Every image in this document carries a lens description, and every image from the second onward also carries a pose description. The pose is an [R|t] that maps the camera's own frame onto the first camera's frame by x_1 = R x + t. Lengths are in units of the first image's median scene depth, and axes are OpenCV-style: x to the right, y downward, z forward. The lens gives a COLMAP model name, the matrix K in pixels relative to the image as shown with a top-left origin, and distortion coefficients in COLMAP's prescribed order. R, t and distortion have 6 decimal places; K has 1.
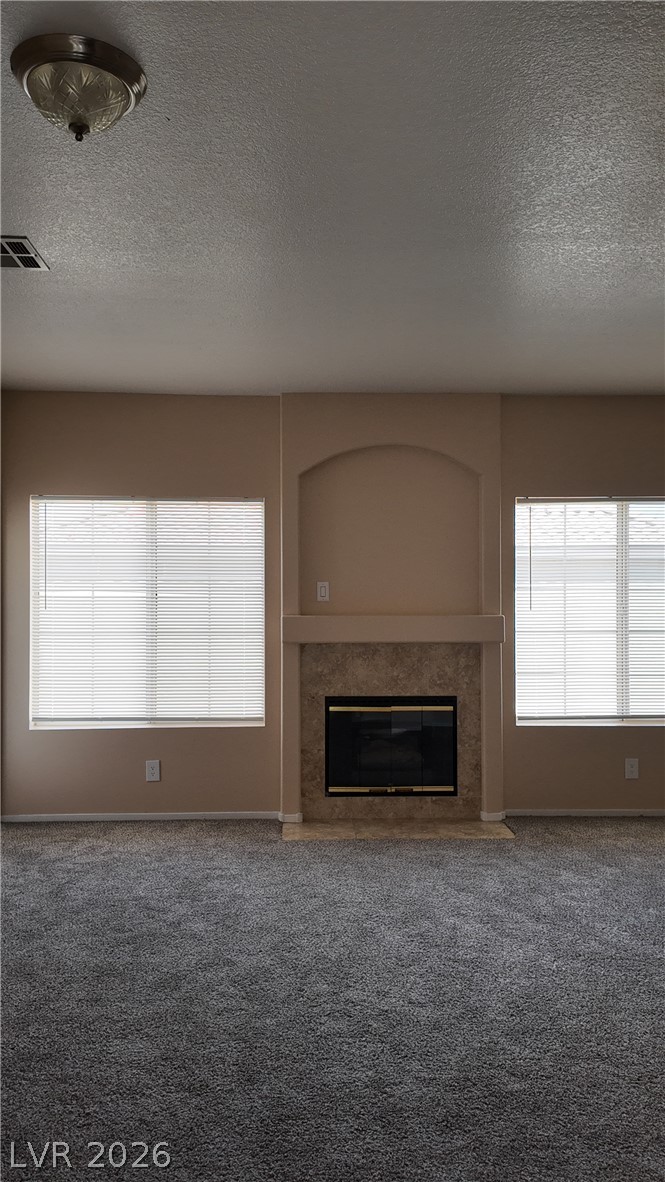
lens RADIAL K [[849.8, 0, 332.5], [0, 849.8, 591.0], [0, 0, 1]] dist [0.115650, -0.178083]
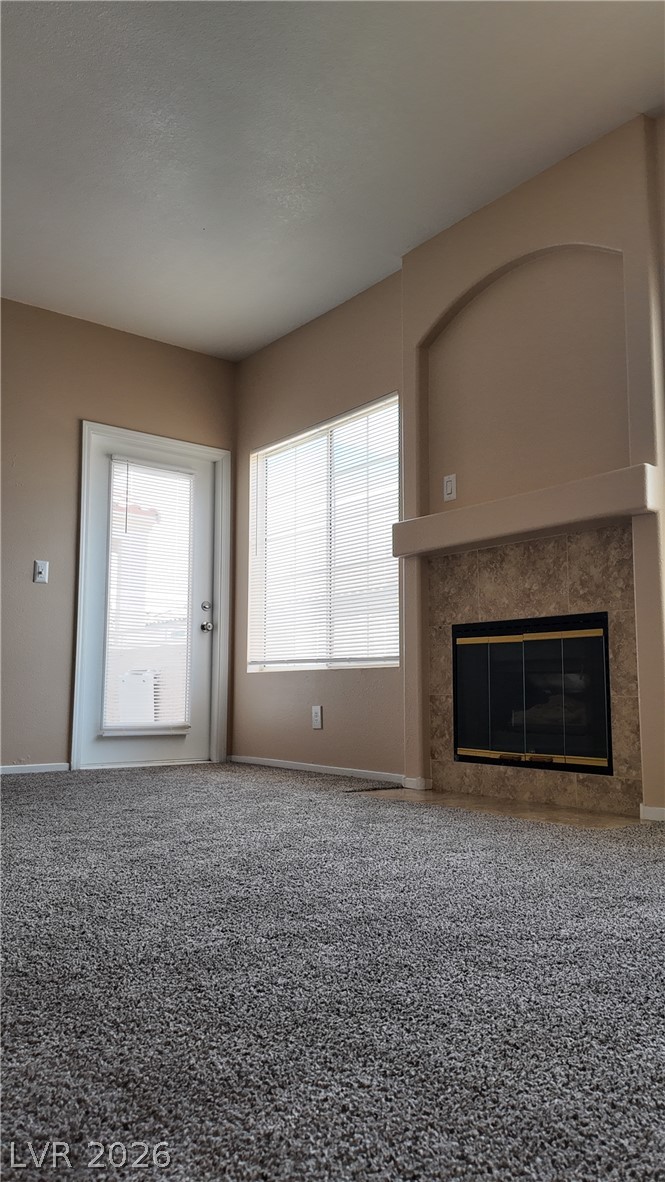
lens RADIAL K [[850.4, 0, 332.5], [0, 850.4, 591.0], [0, 0, 1]] dist [0.096722, -0.172038]
pose [[0.587280, -0.094794, -0.803814, 0.660613], [0.005618, 0.993571, -0.113068, 0.221378], [0.809365, 0.061887, 0.584037, 0.594769]]
